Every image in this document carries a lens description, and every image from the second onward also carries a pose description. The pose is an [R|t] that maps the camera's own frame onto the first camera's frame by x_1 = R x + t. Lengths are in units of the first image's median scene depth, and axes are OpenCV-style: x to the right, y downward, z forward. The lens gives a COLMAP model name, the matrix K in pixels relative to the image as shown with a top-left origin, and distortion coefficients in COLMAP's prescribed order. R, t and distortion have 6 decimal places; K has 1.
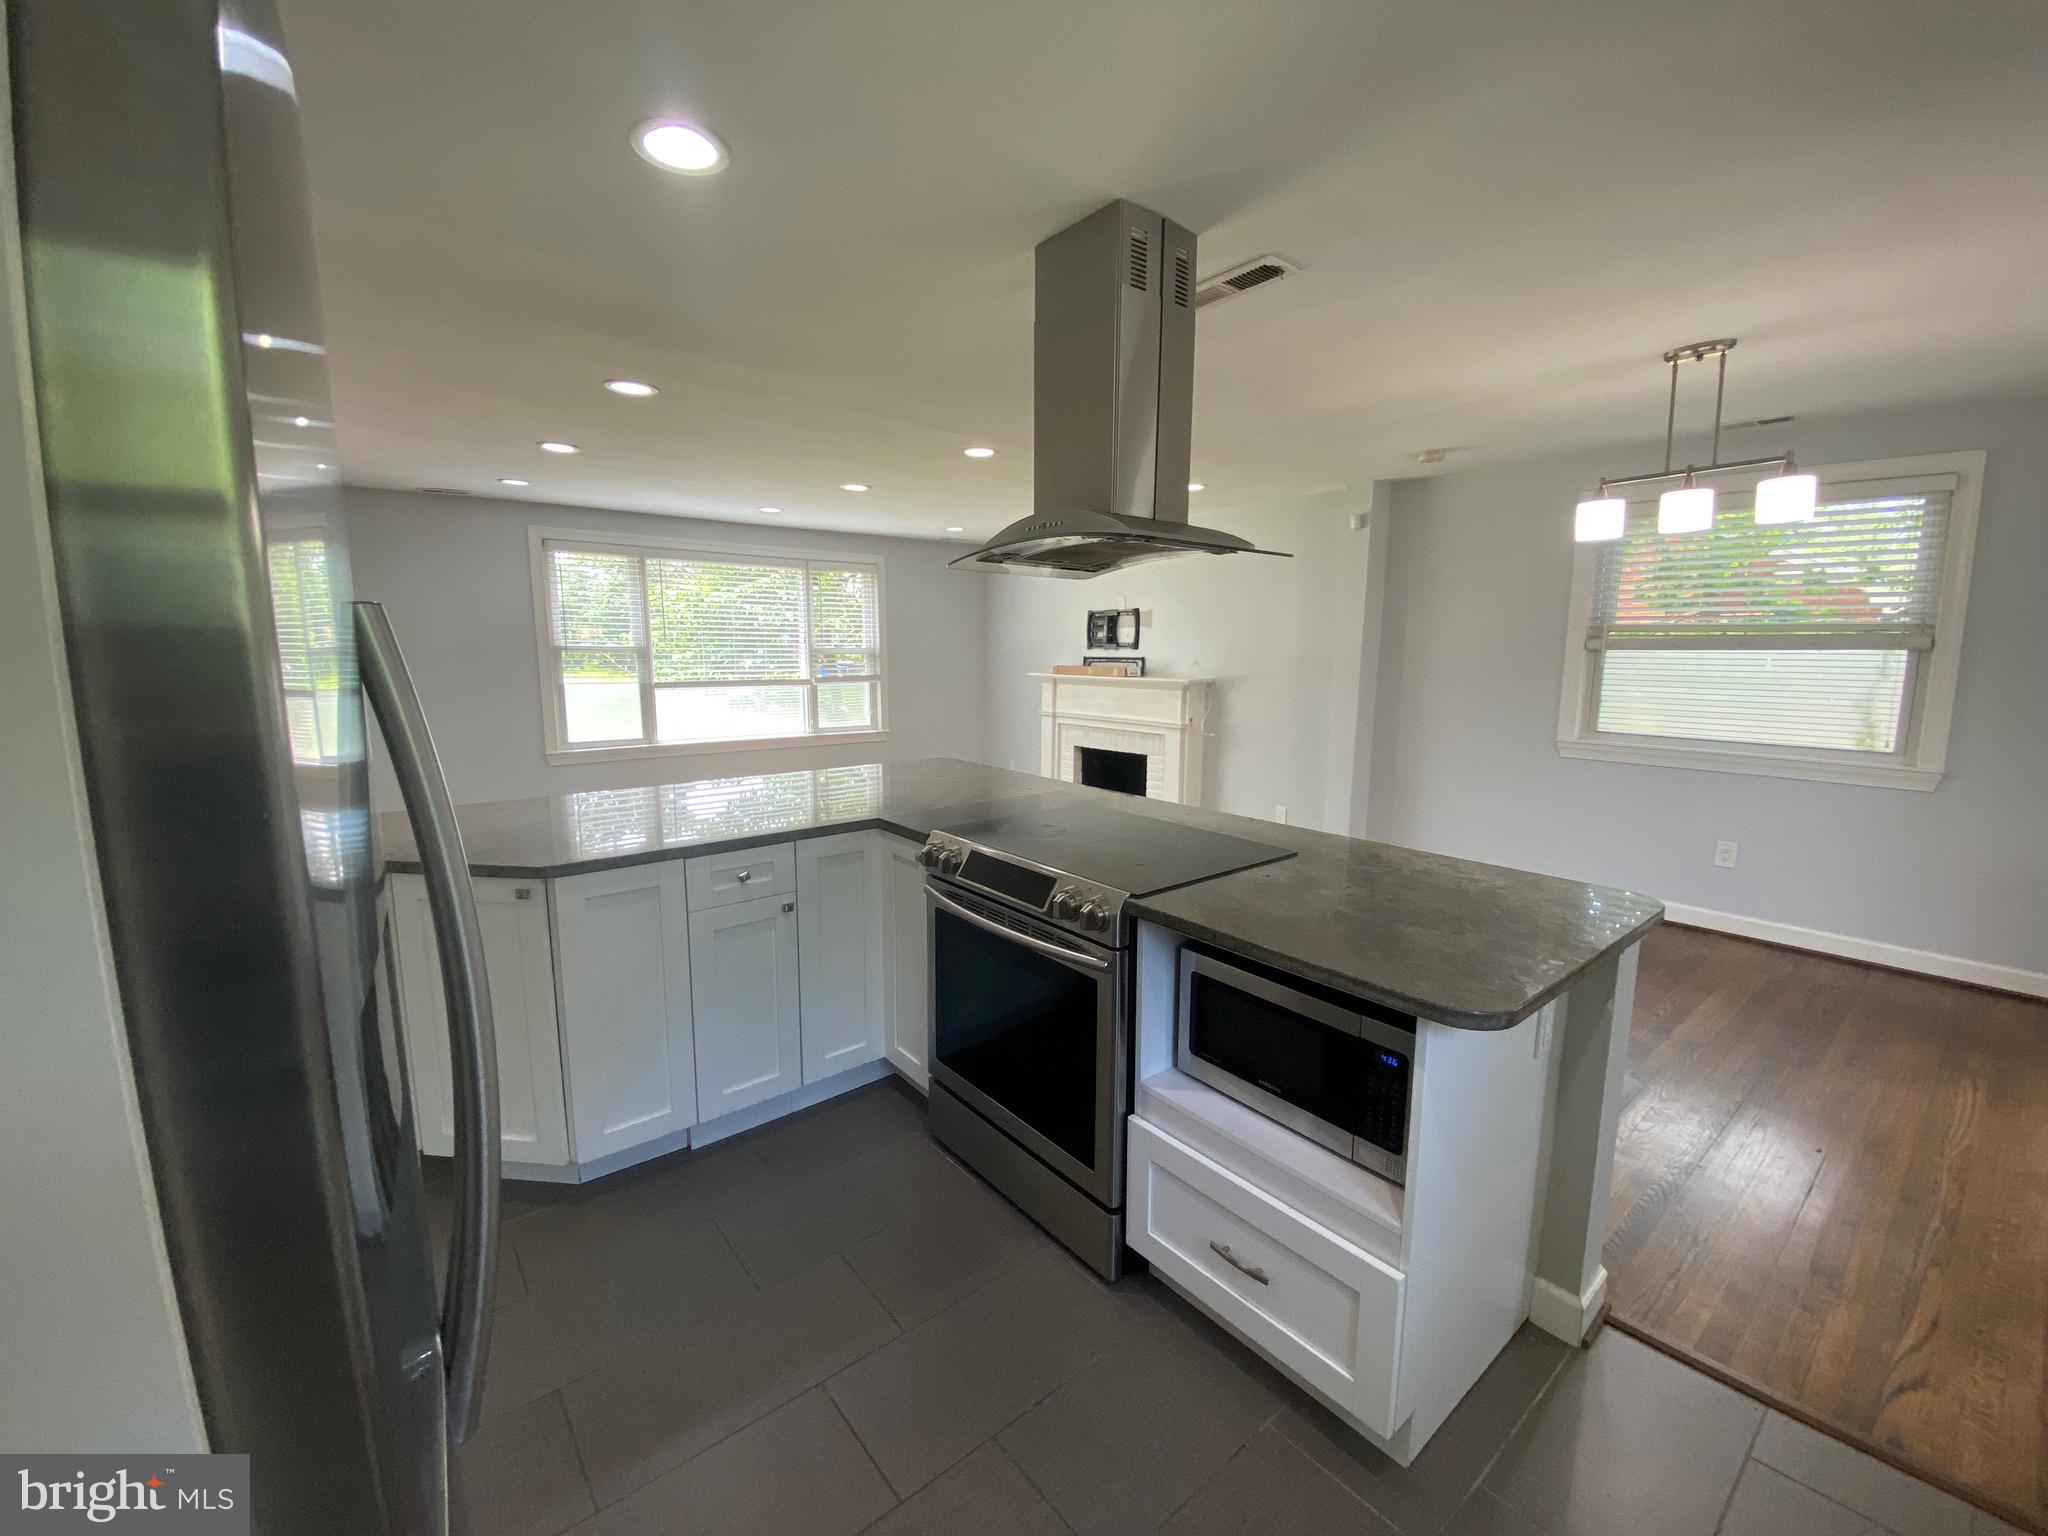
lens RADIAL K [[833.4, 0, 1024.0], [0, 833.4, 768.0], [0, 0, 1]] dist [0.049249, -0.036134]
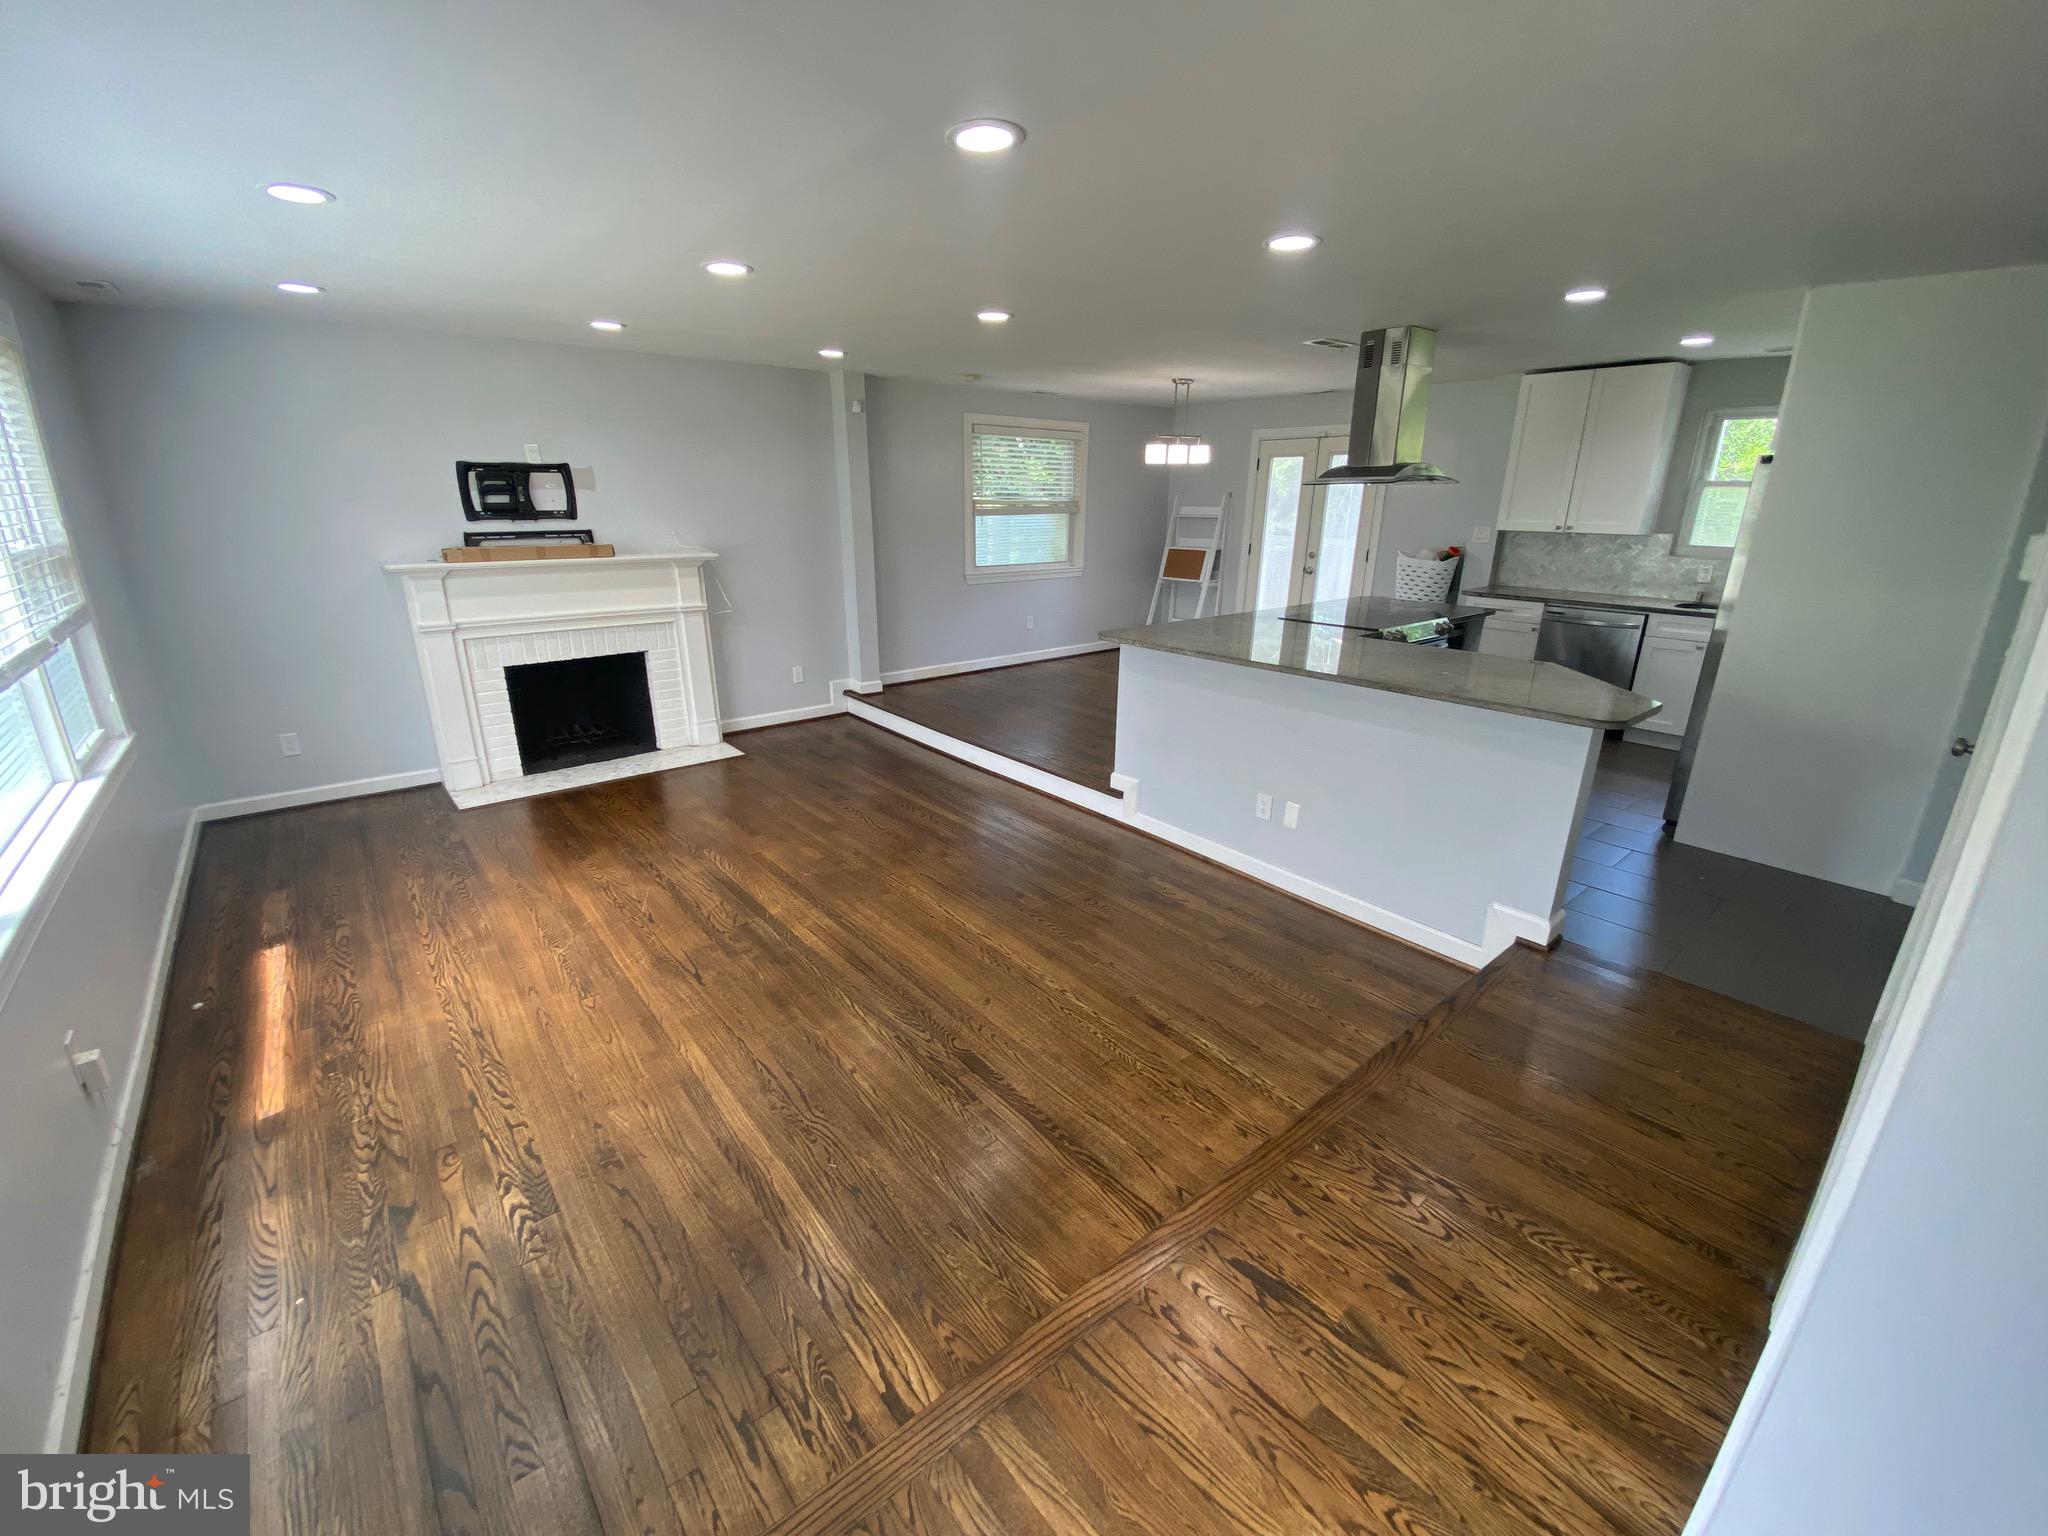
lens RADIAL K [[842.1, 0, 1028.1], [0, 842.1, 766.2], [0, 0, 1]] dist [0.015934, -0.019873]
pose [[-0.023480, -0.313310, 0.949361, -0.708422], [0.131539, 0.940398, 0.313605, -0.123636], [-0.991033, 0.132241, 0.019132, 0.634152]]
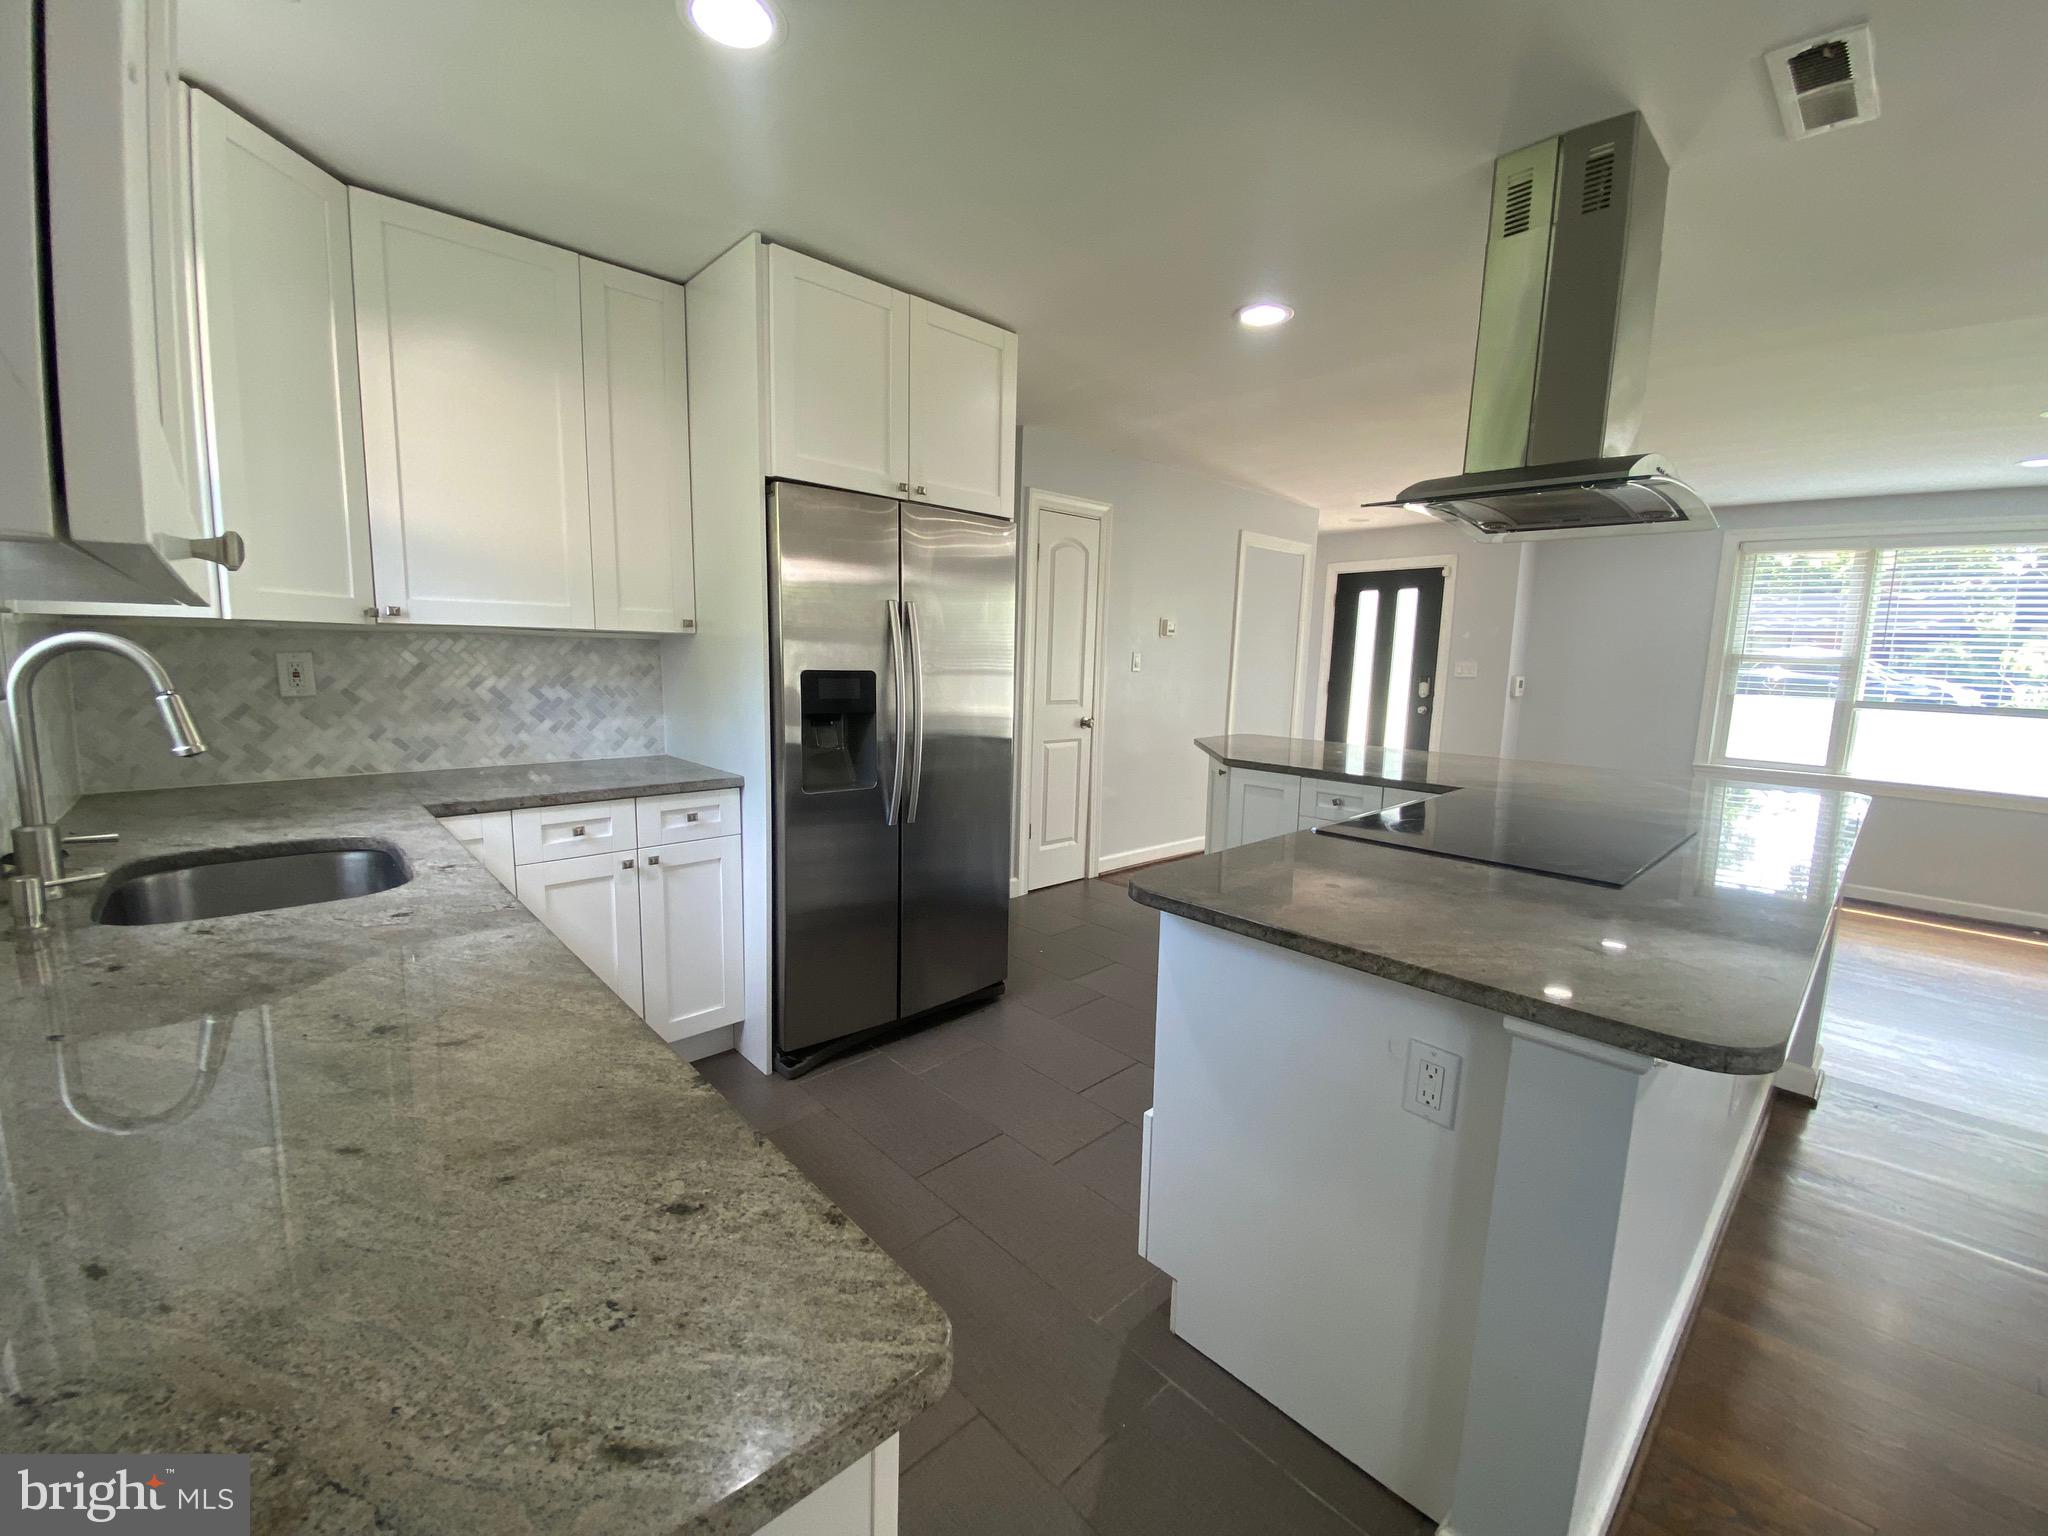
lens RADIAL K [[842.1, 0, 1028.1], [0, 842.1, 766.2], [0, 0, 1]] dist [0.015934, -0.019873]
pose [[0.080646, 0.135186, -0.987533, 0.305650], [-0.161808, 0.979393, 0.120858, -0.008770], [0.983521, 0.150044, 0.100858, 0.139233]]
